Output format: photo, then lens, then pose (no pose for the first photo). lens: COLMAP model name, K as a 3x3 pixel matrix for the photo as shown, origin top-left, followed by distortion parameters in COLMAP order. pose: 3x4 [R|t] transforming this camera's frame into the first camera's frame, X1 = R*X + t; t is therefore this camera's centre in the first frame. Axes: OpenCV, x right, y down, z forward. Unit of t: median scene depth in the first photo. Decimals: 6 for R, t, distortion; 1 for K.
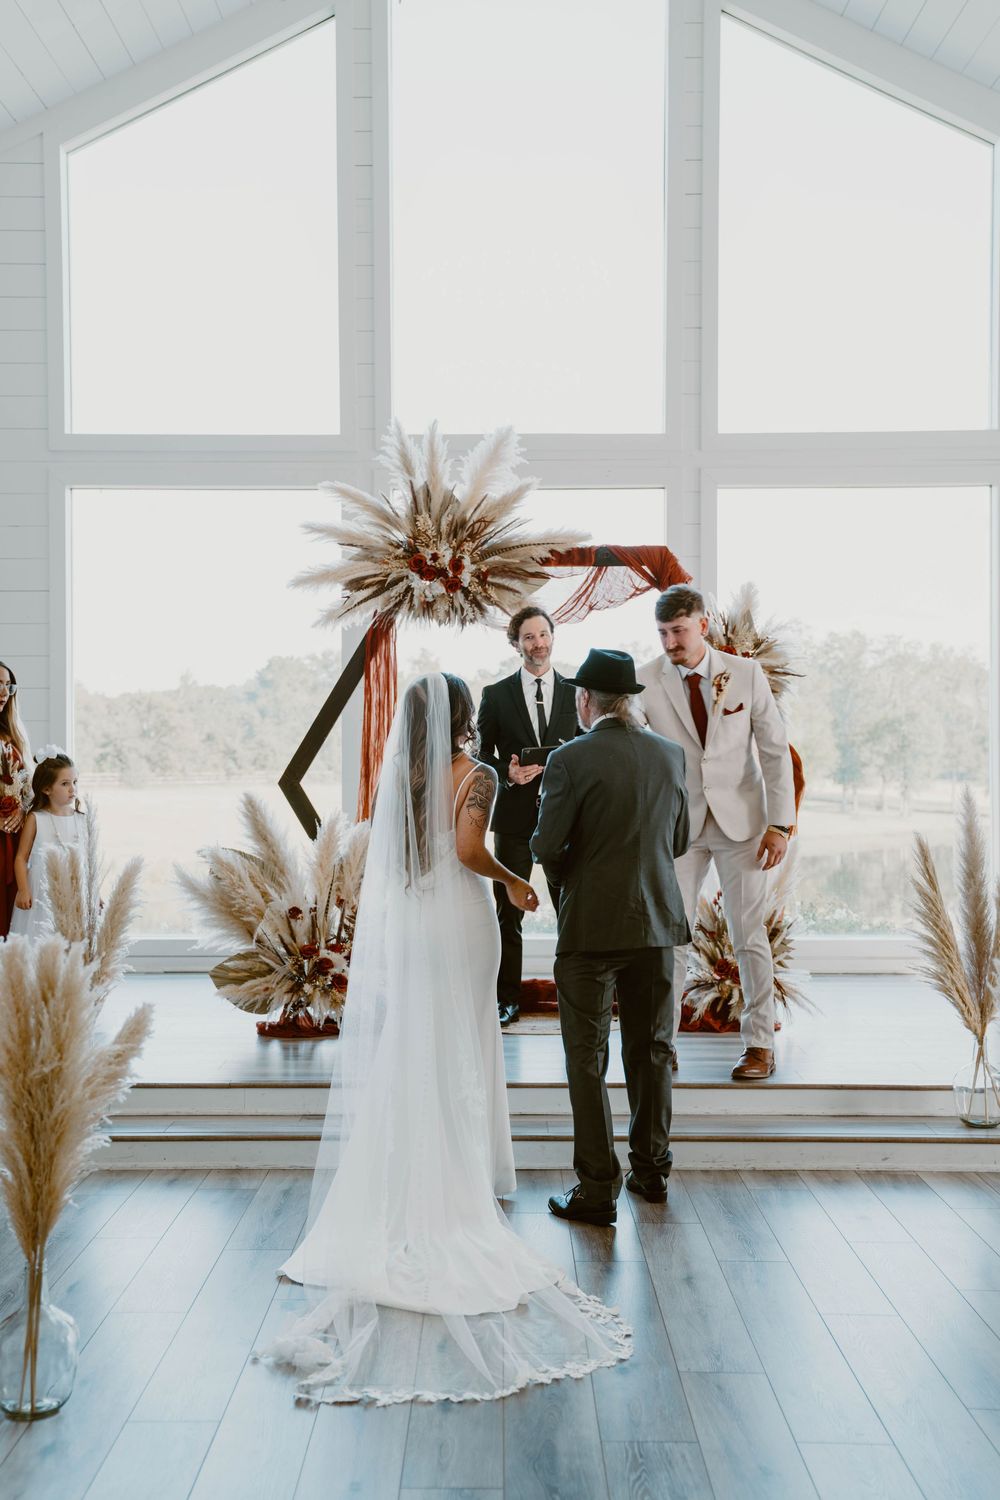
lens RADIAL K [[1842.1, 0, 497.4], [0, 1842.1, 746.9], [0, 0, 1]] dist [-0.012277, 0.000000]
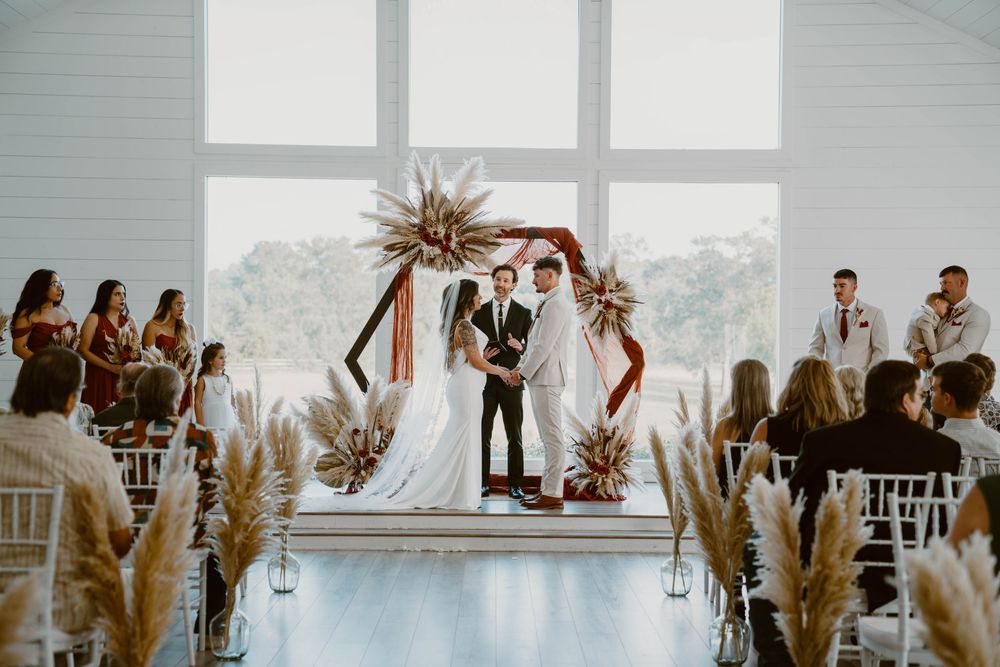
lens RADIAL K [[2014.5, 0, 502.5], [0, 2014.5, 337.7], [0, 0, 1]] dist [0.113270, 0.000000]
pose [[0.999920, 0.011563, 0.005115, 0.021268], [-0.011566, 0.999933, 0.000733, -0.005162], [-0.005106, -0.000792, 0.999987, -0.920660]]
